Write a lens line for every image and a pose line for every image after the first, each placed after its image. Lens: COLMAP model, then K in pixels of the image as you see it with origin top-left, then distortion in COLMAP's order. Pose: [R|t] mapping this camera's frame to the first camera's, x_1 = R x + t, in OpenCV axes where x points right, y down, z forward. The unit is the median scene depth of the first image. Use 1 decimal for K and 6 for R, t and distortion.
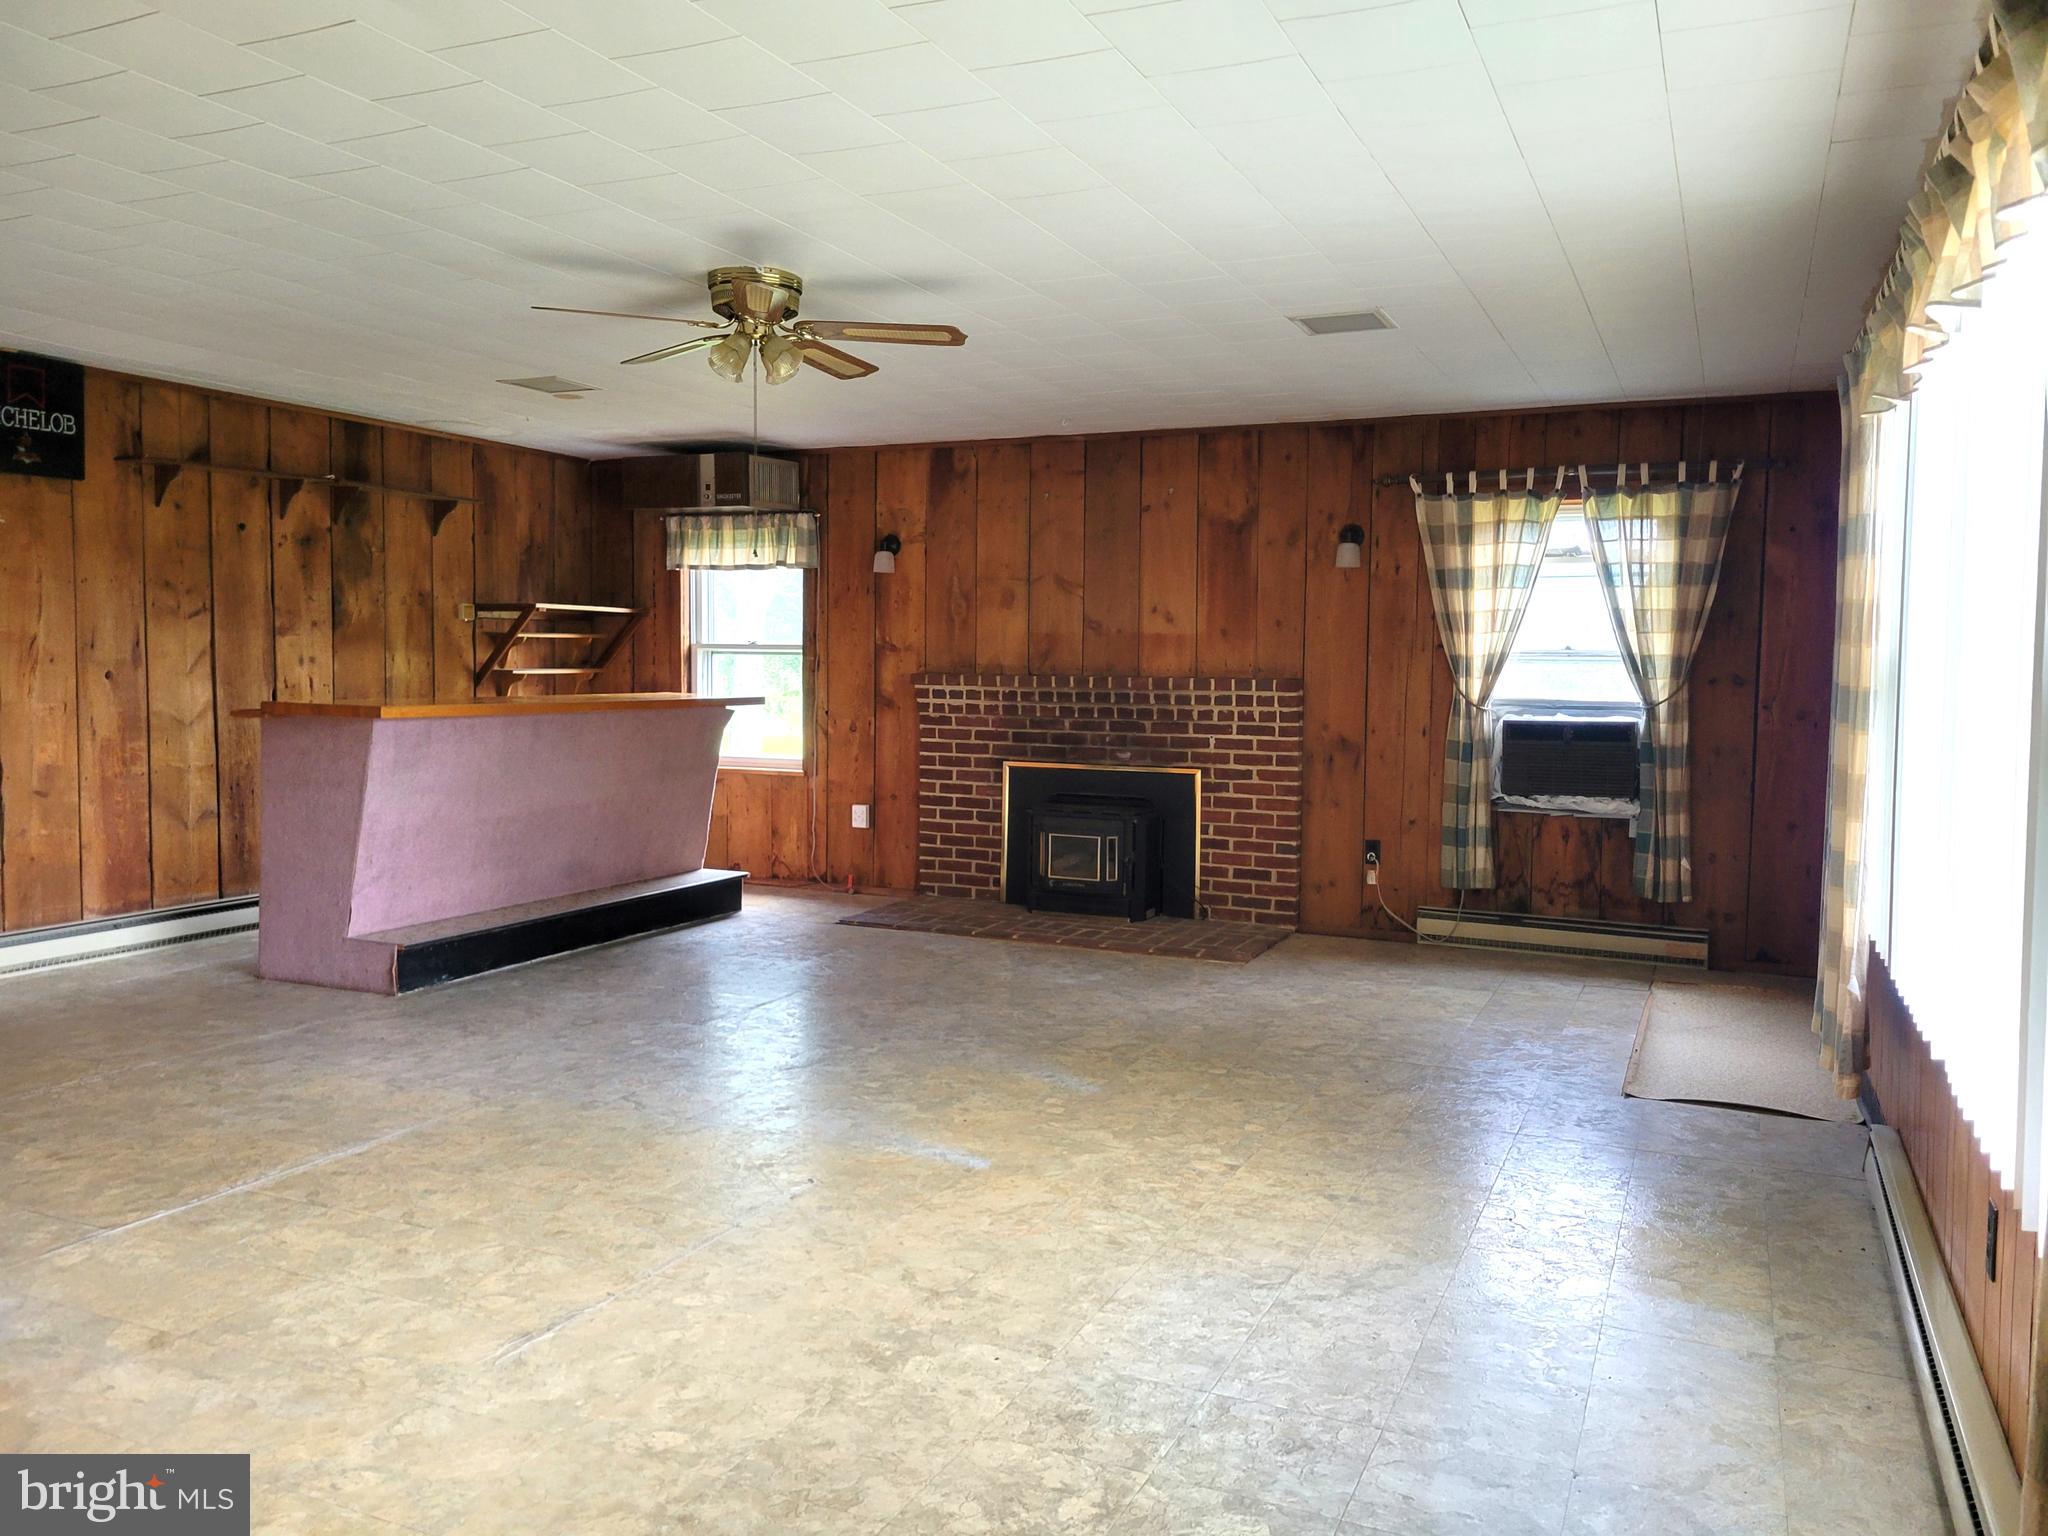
lens RADIAL K [[1533.8, 0, 1028.2], [0, 1533.8, 760.5], [0, 0, 1]] dist [0.040223, -0.035898]
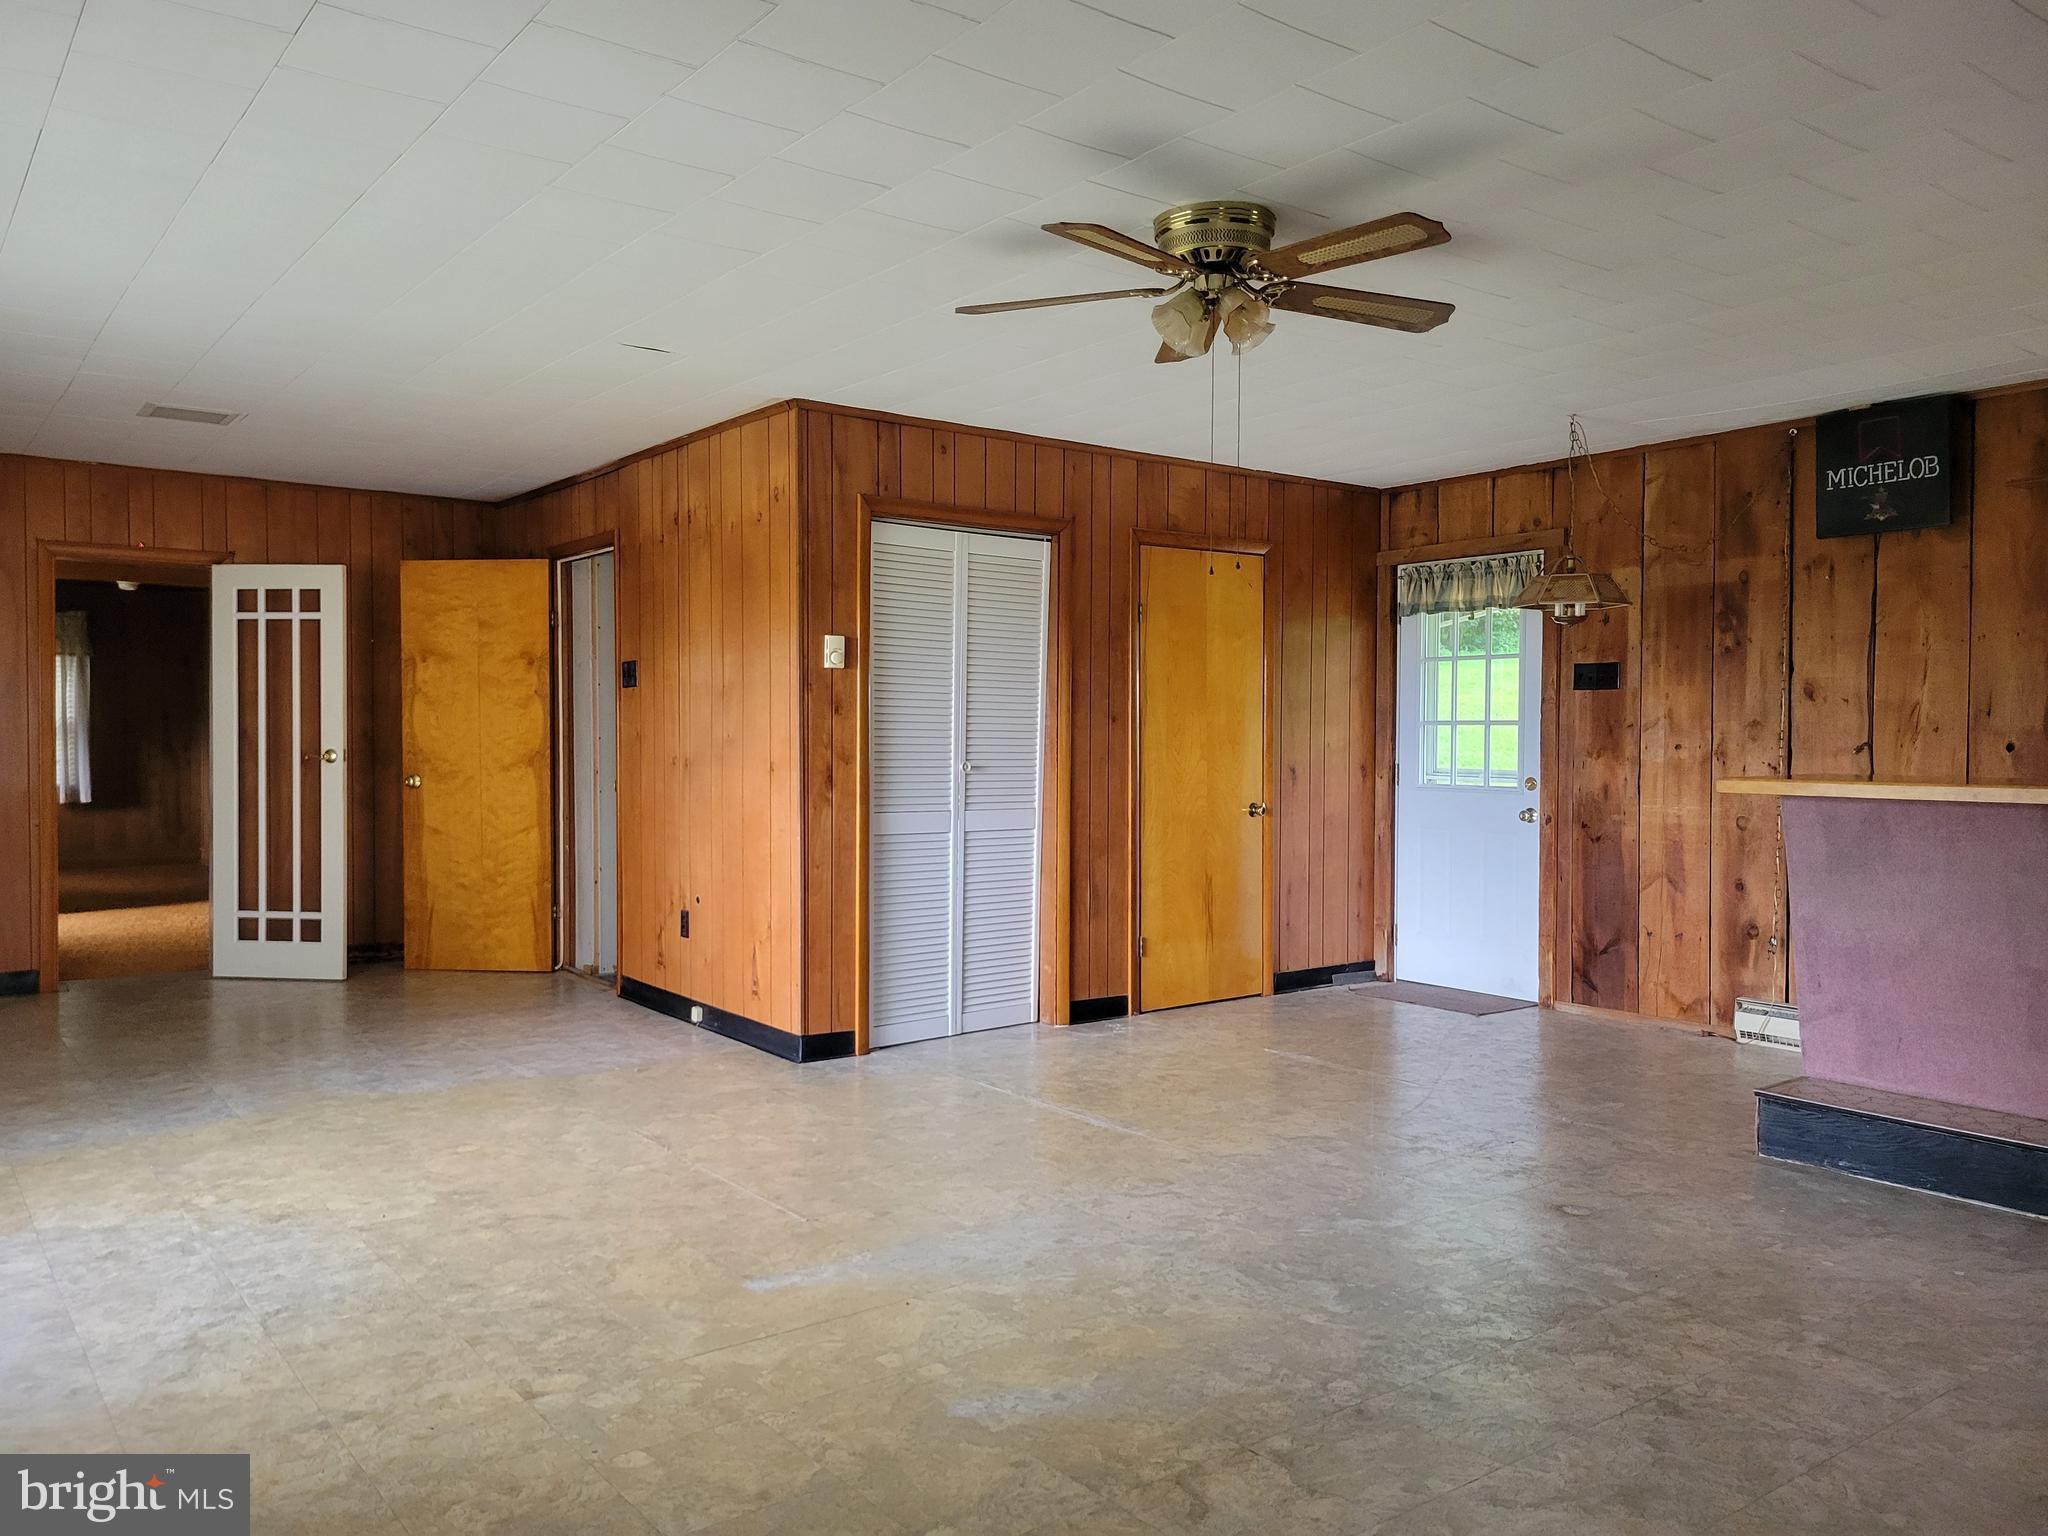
lens RADIAL K [[1533.8, 0, 1027.9], [0, 1533.8, 770.9], [0, 0, 1]] dist [0.040223, -0.035898]
pose [[-0.468526, 0.007836, -0.883415, 0.587188], [-0.066183, 0.996839, 0.043943, -0.063698], [0.880967, 0.079056, -0.466527, 1.354176]]
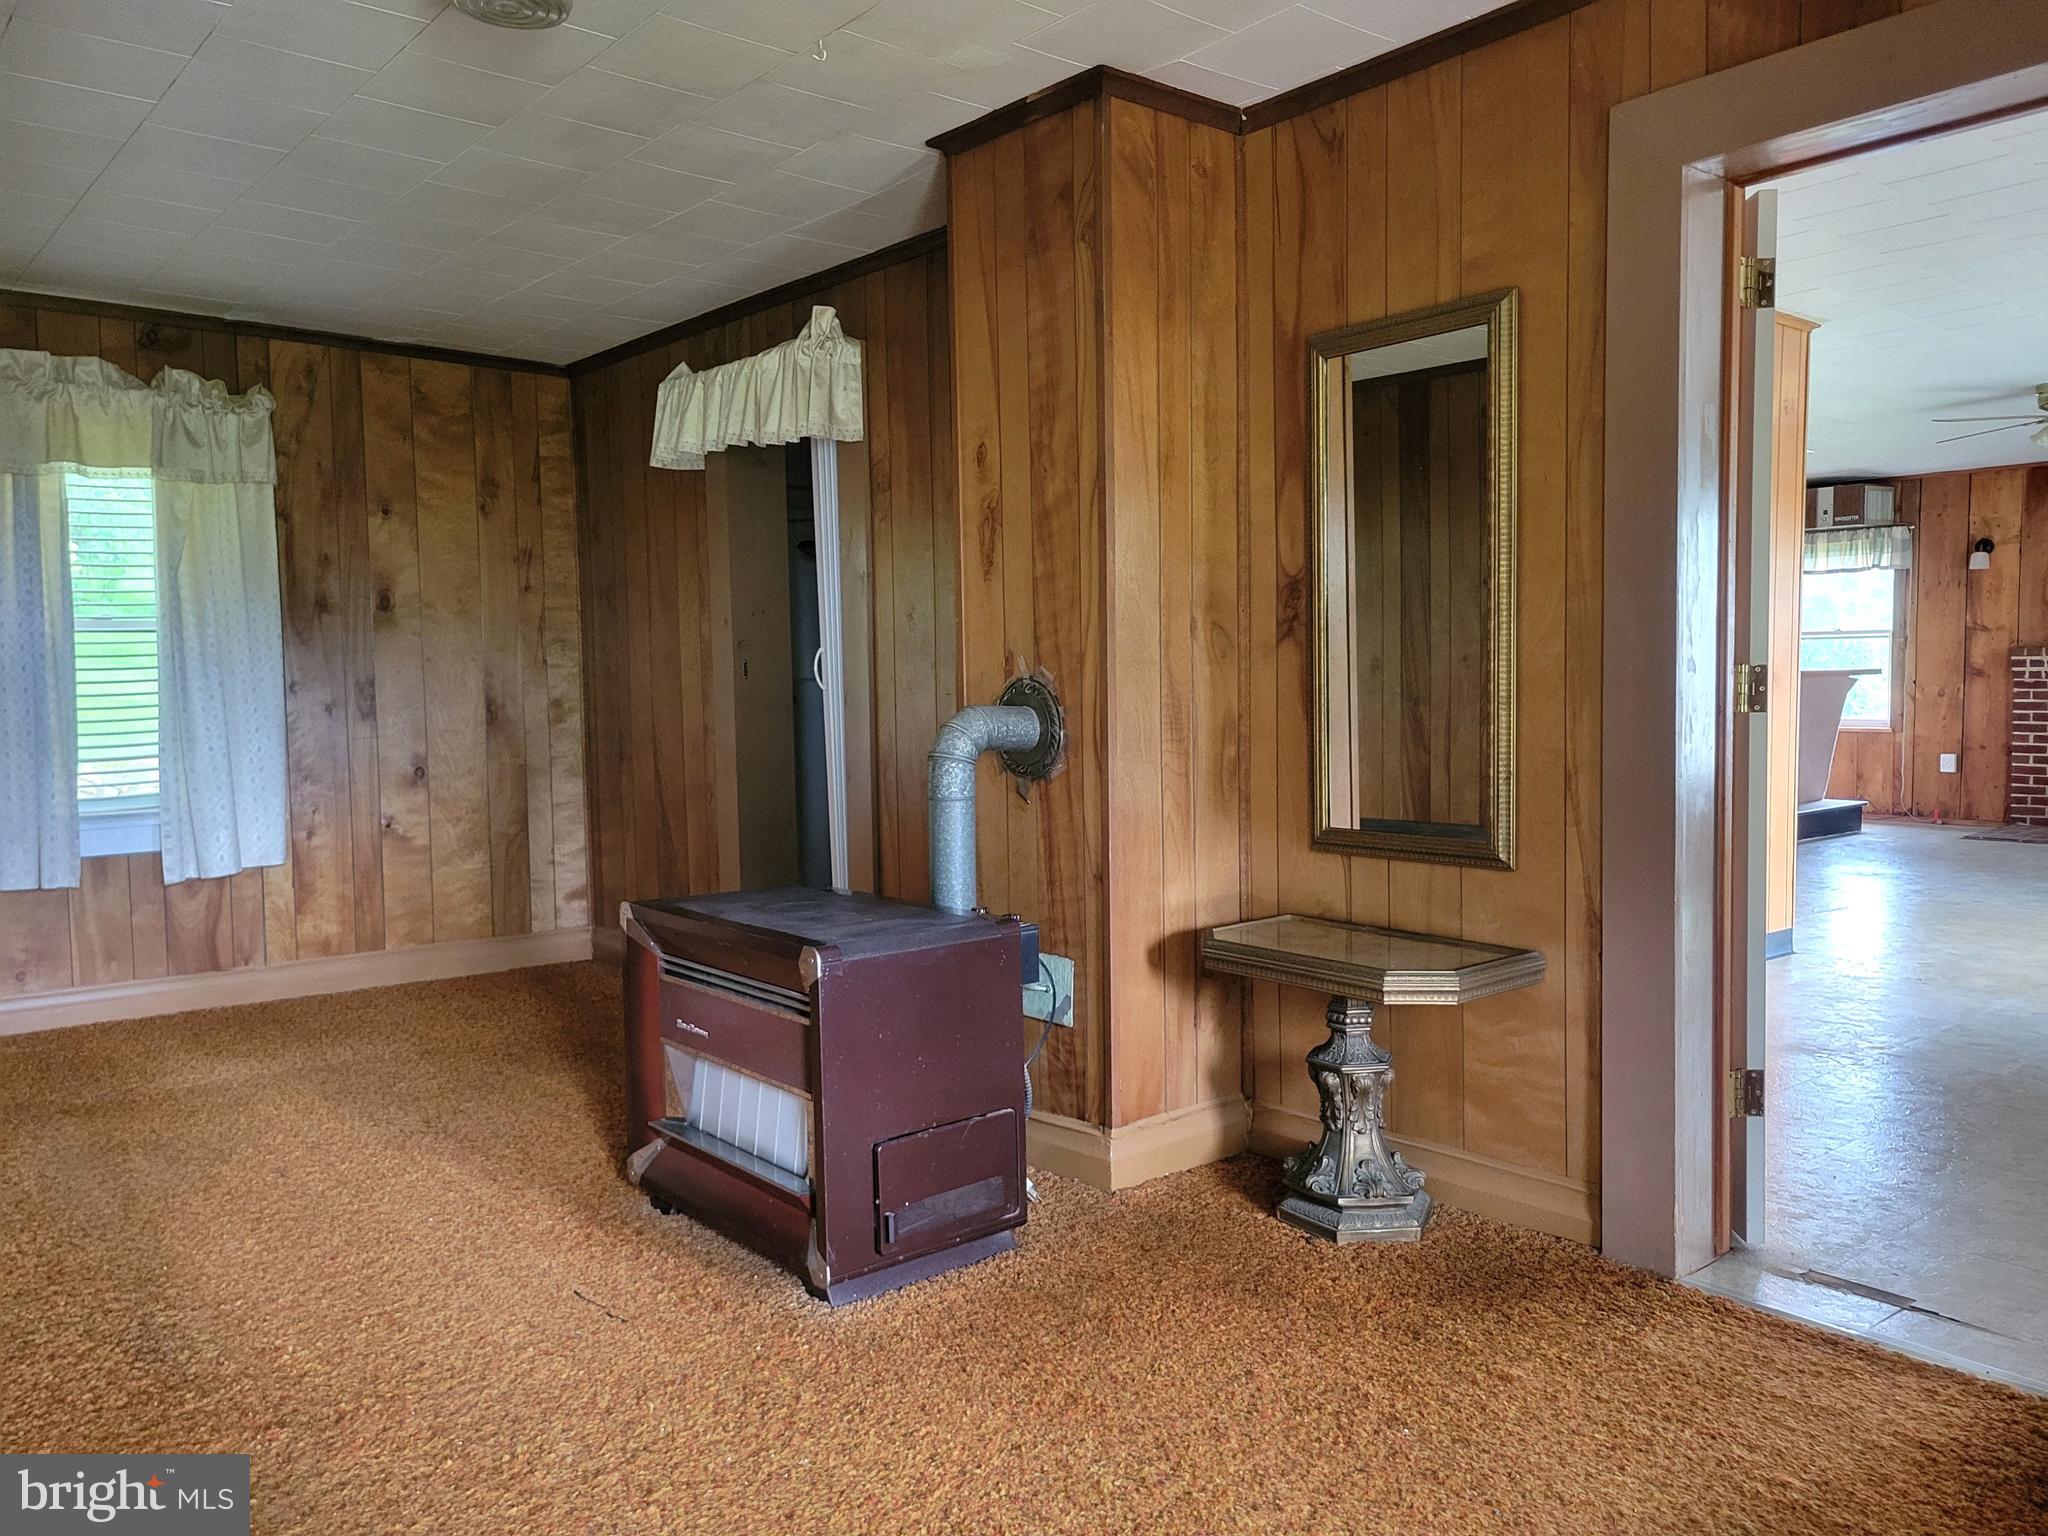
lens RADIAL K [[1533.8, 0, 1018.9], [0, 1533.8, 764.1], [0, 0, 1]] dist [0.040223, -0.035898]
pose [[0.906028, -0.000870, -0.423217, -0.283891], [0.001338, 0.999999, 0.000810, 0.037984], [0.423216, -0.001301, 0.906028, -0.516453]]
